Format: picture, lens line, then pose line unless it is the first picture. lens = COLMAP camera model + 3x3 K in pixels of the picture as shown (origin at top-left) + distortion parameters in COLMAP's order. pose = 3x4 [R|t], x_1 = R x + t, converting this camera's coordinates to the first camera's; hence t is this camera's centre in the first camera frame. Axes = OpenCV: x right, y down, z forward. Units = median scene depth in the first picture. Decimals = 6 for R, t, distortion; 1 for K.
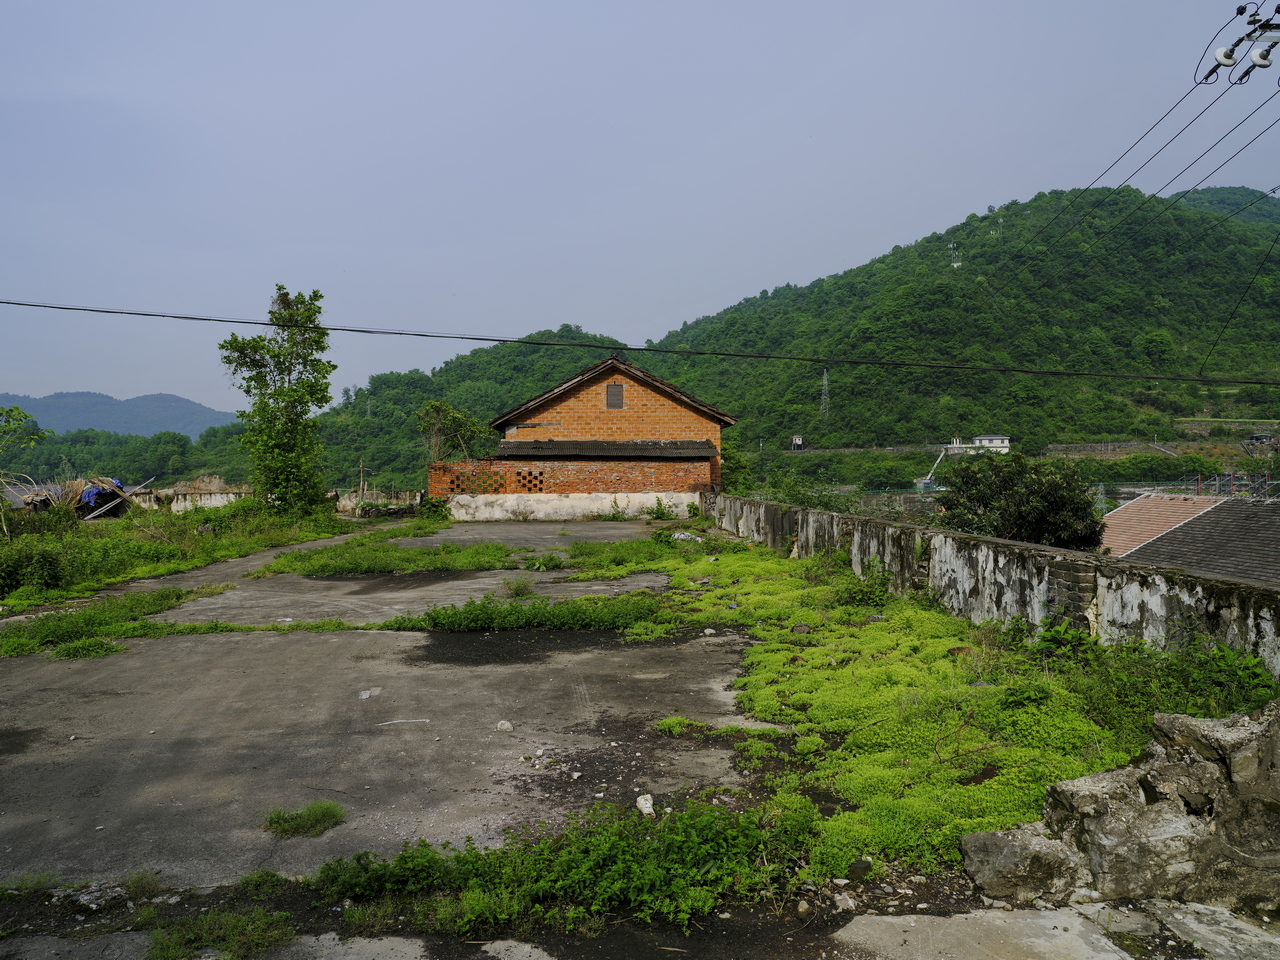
lens RADIAL K [[993.7, 0, 640.5], [0, 993.7, 464.7], [0, 0, 1]] dist [0.002180, -0.003695]
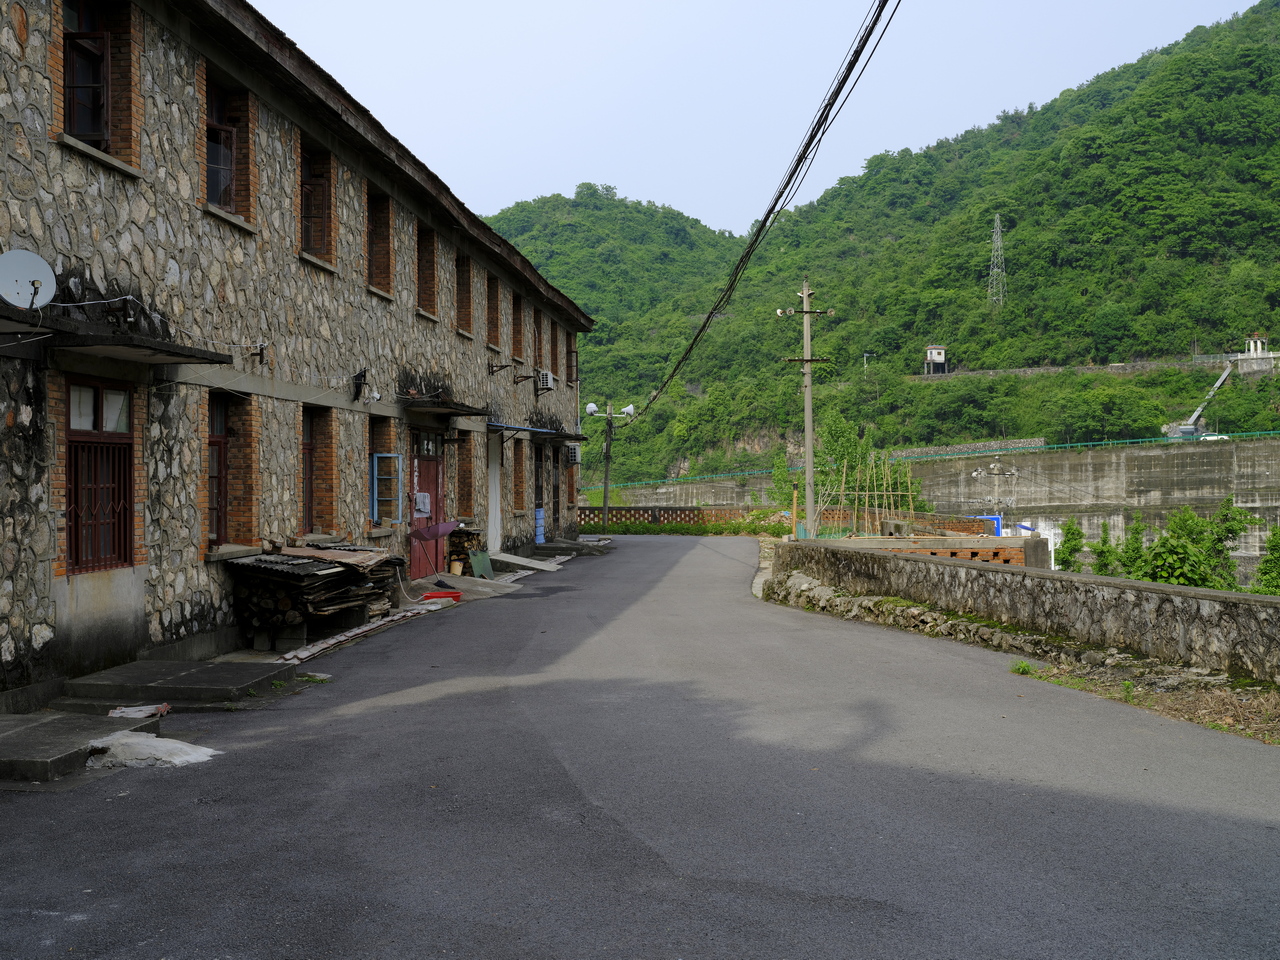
lens RADIAL K [[1604.2, 0, 640.0], [0, 1604.2, 480.0], [0, 0, 1]] dist [-0.009868, 0.010542]
pose [[0.993489, 0.002324, -0.113908, 0.091814], [-0.001353, 0.999962, 0.008599, 0.028141], [0.113923, -0.008389, 0.993454, 0.166312]]
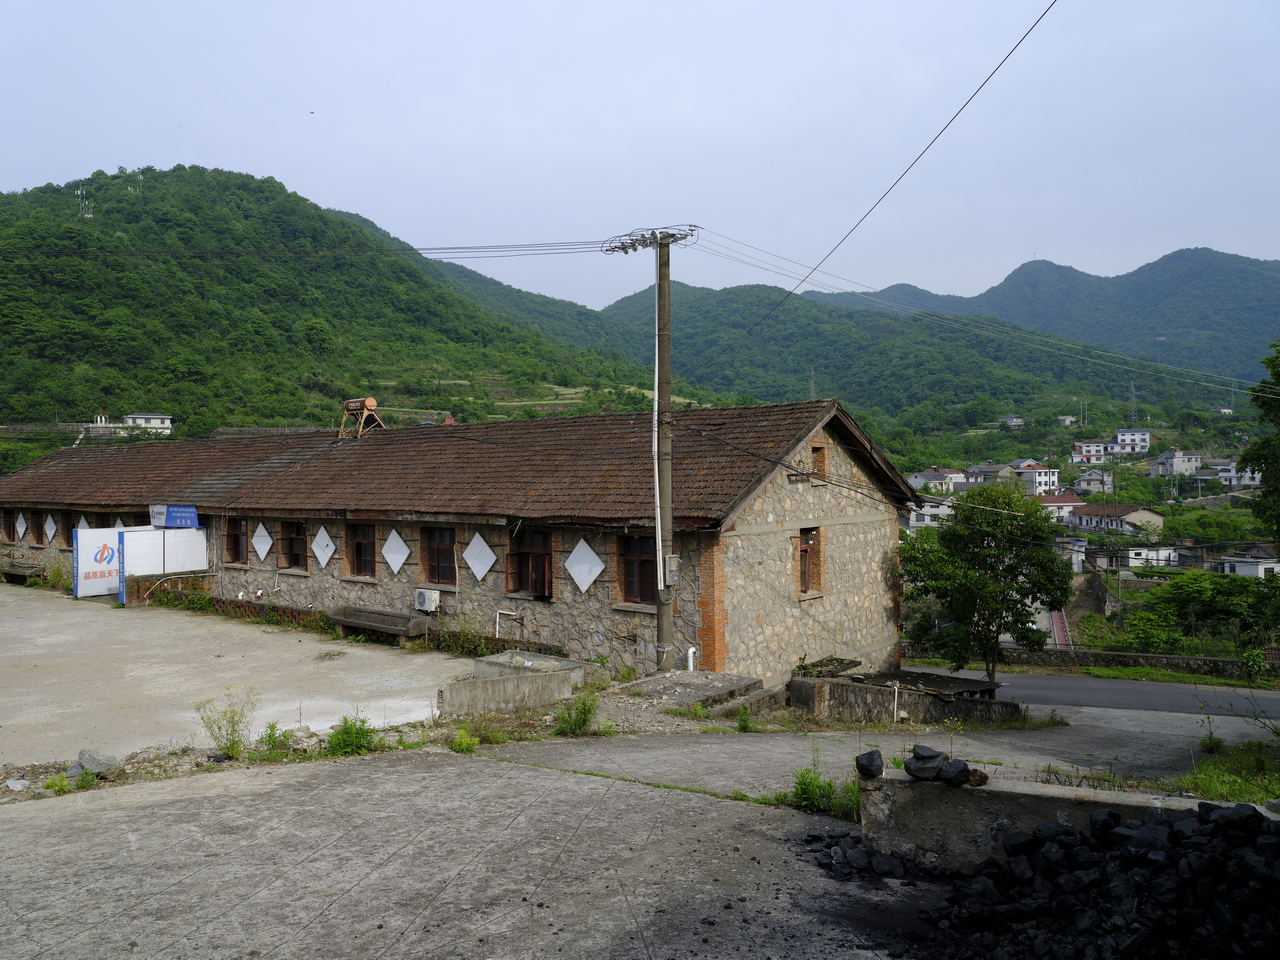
lens RADIAL K [[963.0, 0, 640.3], [0, 963.0, 464.9], [0, 0, 1]] dist [0.004099, -0.007393]
pose [[0.658776, 0.001986, 0.752337, 0.021315], [0.003929, 0.999974, -0.006080, 0.015217], [-0.752329, 0.006961, 0.658751, 0.146541]]
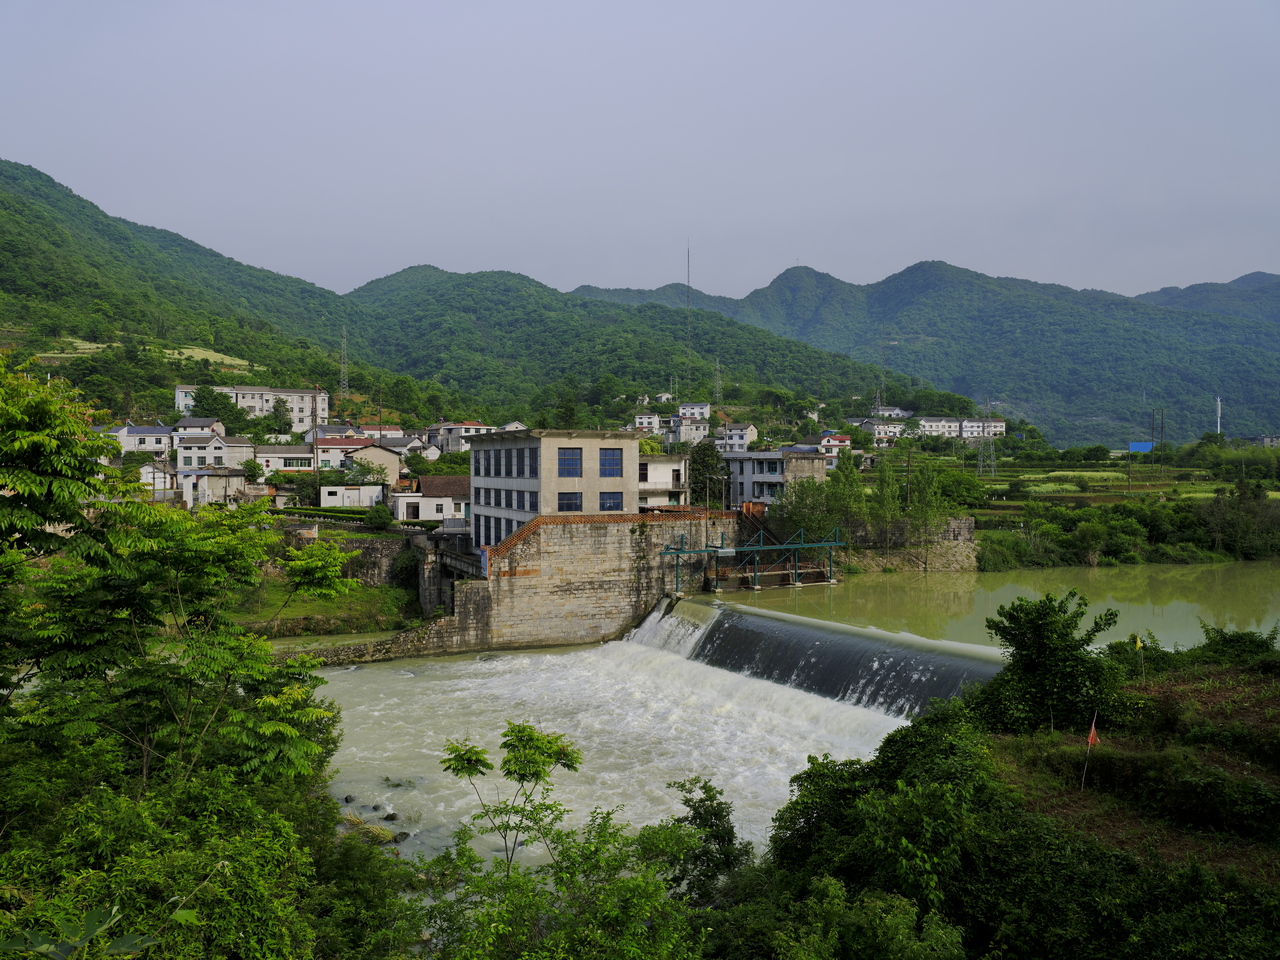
lens RADIAL K [[963.0, 0, 640.3], [0, 963.0, 464.9], [0, 0, 1]] dist [0.004099, -0.007393]
pose [[0.507023, 0.008826, 0.861887, 0.214801], [-0.008739, 0.999949, -0.005099, 0.041416], [-0.861888, -0.004947, 0.507074, -0.023683]]
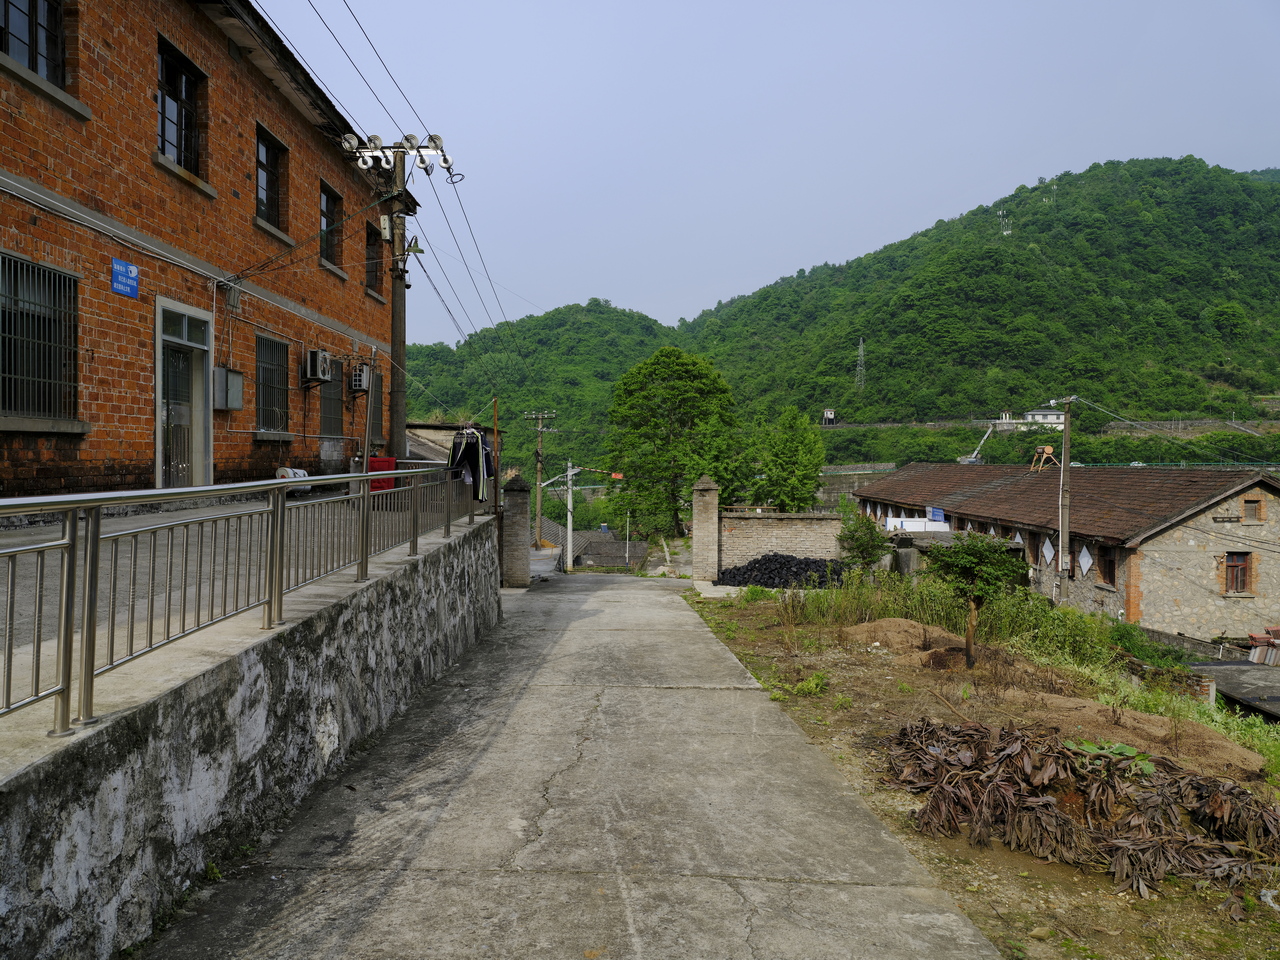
lens RADIAL K [[963.0, 0, 640.3], [0, 963.0, 464.9], [0, 0, 1]] dist [0.004099, -0.007393]
pose [[0.998959, 0.018117, -0.041868, 0.019287], [-0.017491, 0.999730, 0.015276, 0.010653], [0.042134, -0.014528, 0.999006, 0.090955]]
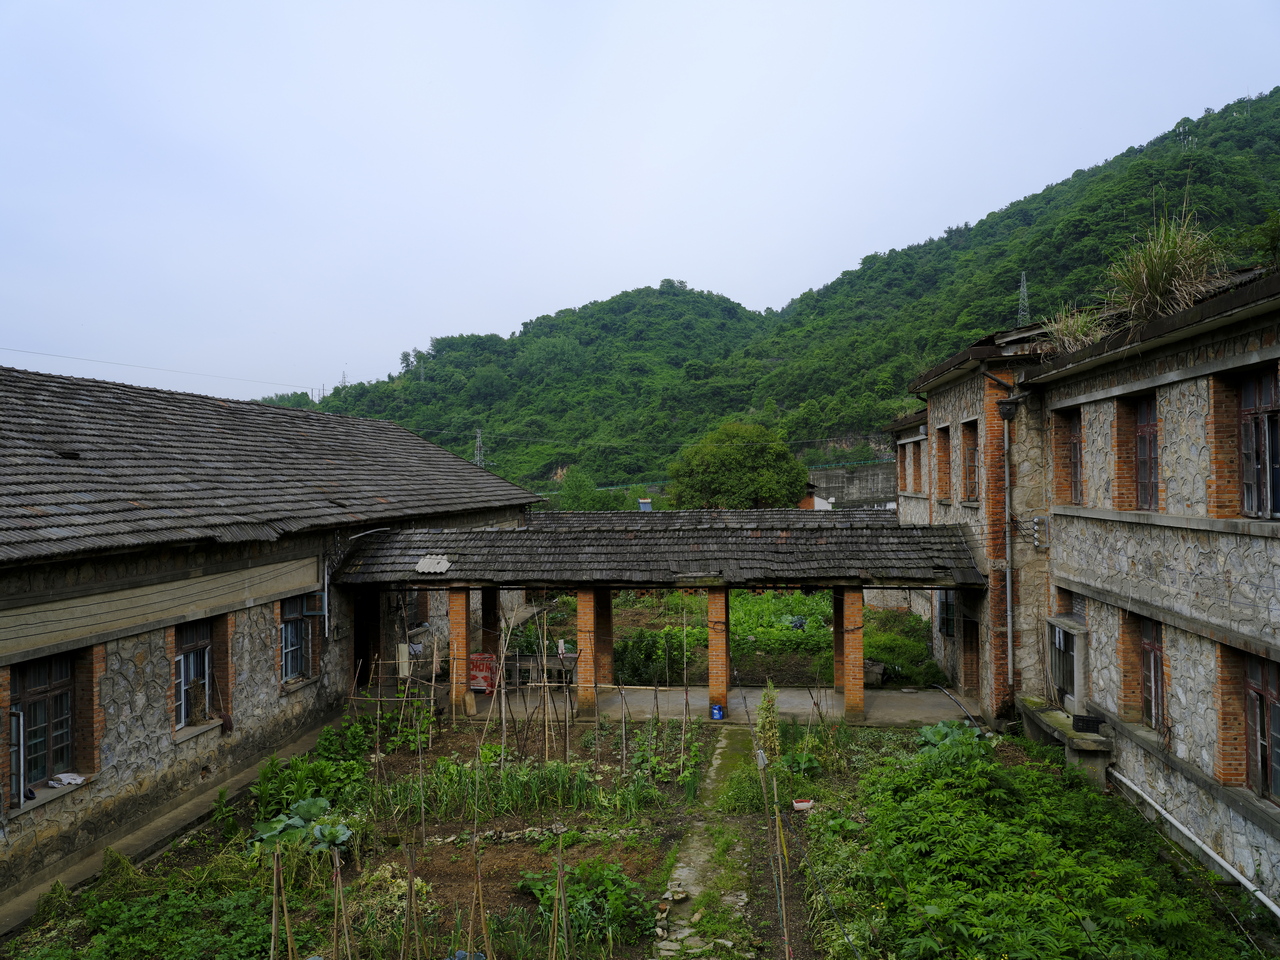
lens RADIAL K [[963.0, 0, 640.3], [0, 963.0, 464.9], [0, 0, 1]] dist [0.004099, -0.007393]
pose [[0.991470, -0.004055, -0.130271, 0.012421], [0.003107, 0.999967, -0.007483, 0.035391], [0.130297, 0.007015, 0.991450, 0.296359]]
